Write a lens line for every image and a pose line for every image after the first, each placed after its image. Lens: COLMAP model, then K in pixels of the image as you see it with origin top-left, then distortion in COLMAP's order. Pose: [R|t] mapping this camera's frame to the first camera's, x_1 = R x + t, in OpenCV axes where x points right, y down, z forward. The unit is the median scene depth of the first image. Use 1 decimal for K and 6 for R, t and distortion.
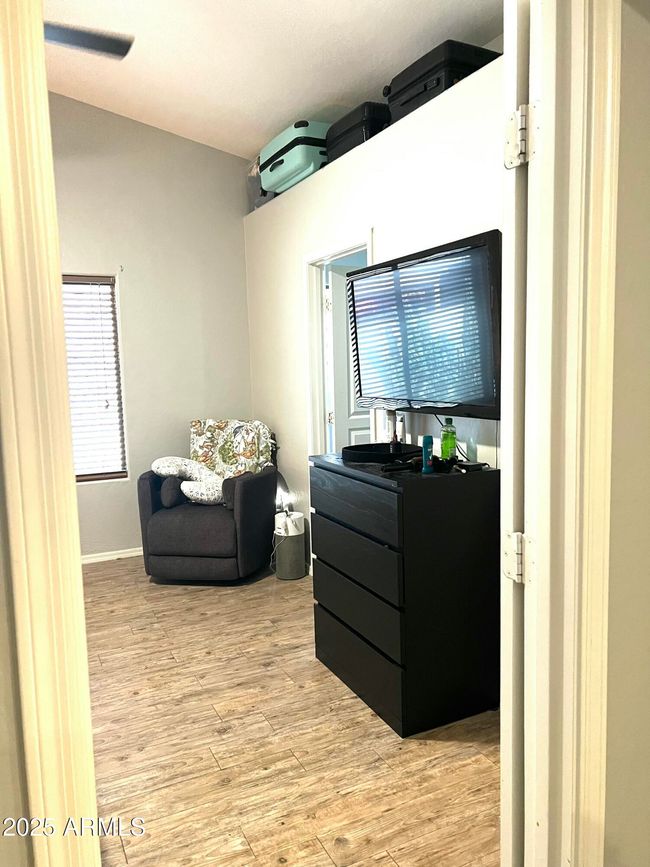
lens RADIAL K [[662.6, 0, 326.1], [0, 662.6, 431.7], [0, 0, 1]] dist [0.077646, -0.042428]
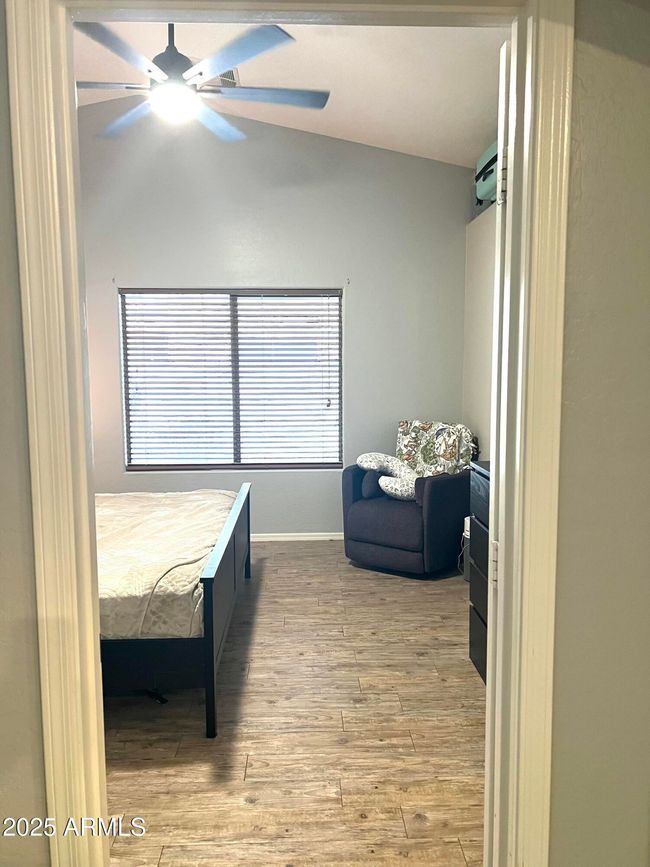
lens RADIAL K [[662.6, 0, 329.1], [0, 662.6, 431.7], [0, 0, 1]] dist [0.077646, -0.042428]
pose [[0.914855, 0.059304, -0.399404, 0.150750], [-0.058181, 0.998194, 0.014947, -0.010518], [0.399570, 0.009564, 0.916653, -0.031180]]
